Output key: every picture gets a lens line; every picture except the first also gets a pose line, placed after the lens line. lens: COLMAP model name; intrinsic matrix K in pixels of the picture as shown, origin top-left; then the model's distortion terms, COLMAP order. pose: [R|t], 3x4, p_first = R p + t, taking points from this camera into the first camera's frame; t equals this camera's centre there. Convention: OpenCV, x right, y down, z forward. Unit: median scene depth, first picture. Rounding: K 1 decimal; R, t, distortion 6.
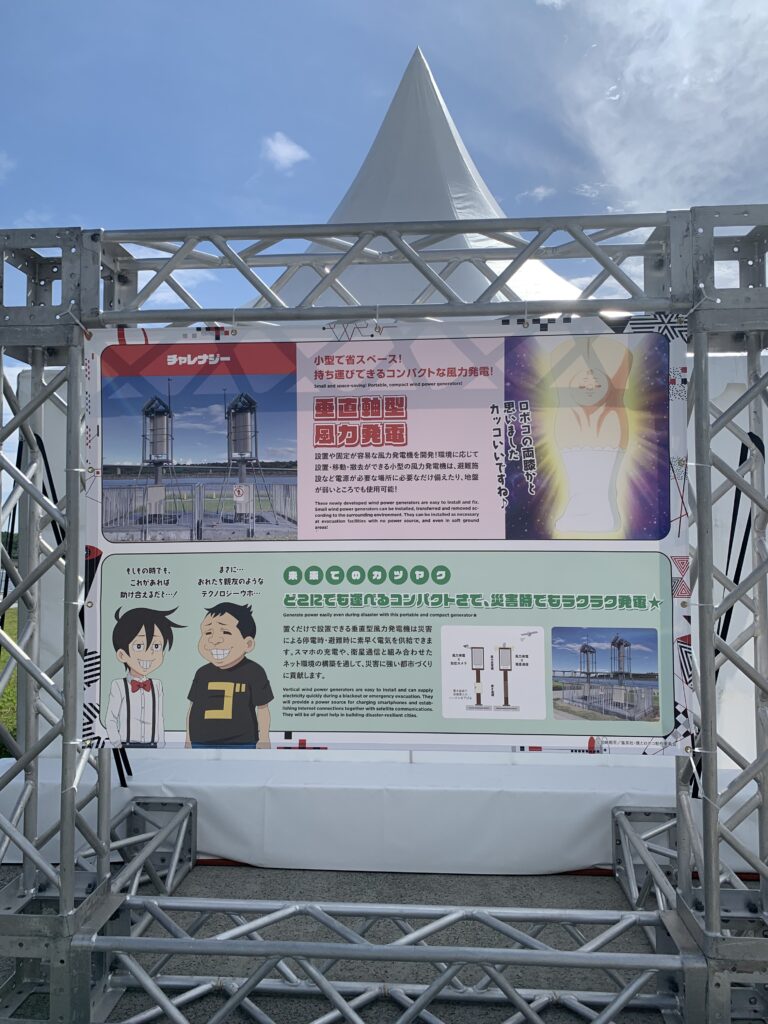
lens RADIAL K [[776.6, 0, 382.6], [0, 776.6, 475.3], [0, 0, 1]] dist [0.127982, -0.343785]
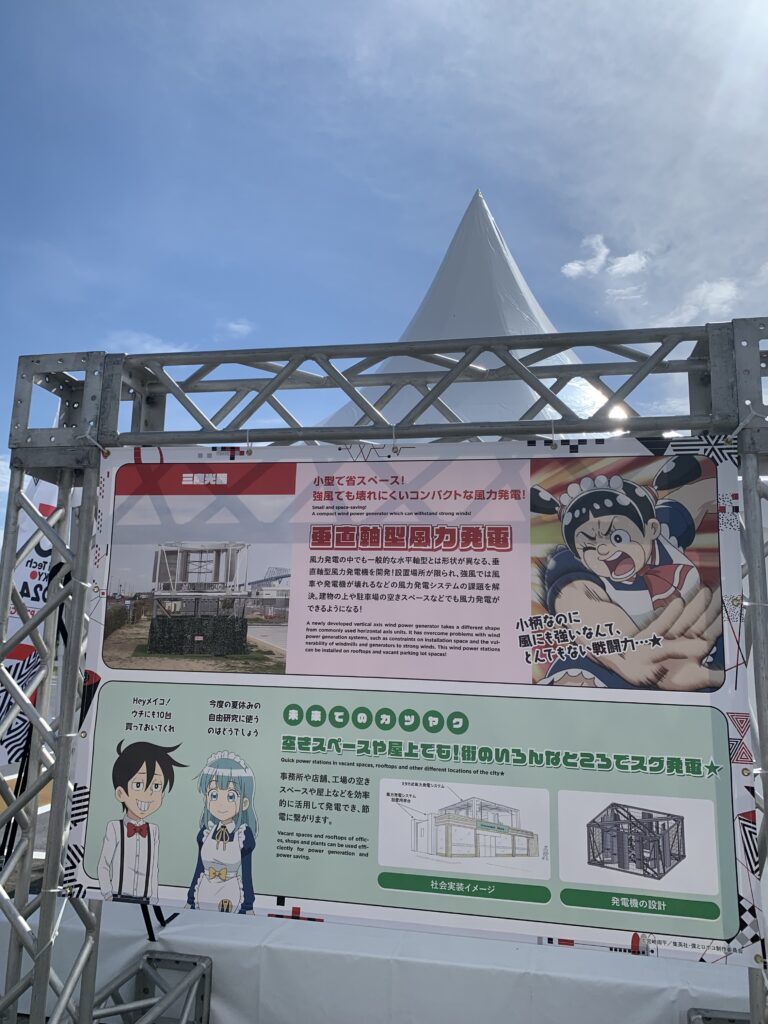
lens RADIAL K [[850.1, 0, 384.9], [0, 850.1, 441.0], [0, 0, 1]] dist [-0.005811, -0.015827]
pose [[0.988273, 0.001743, -0.152686, 0.139328], [-0.030874, 0.981563, -0.188629, -0.001488], [0.149542, 0.191131, 0.970106, -0.008683]]
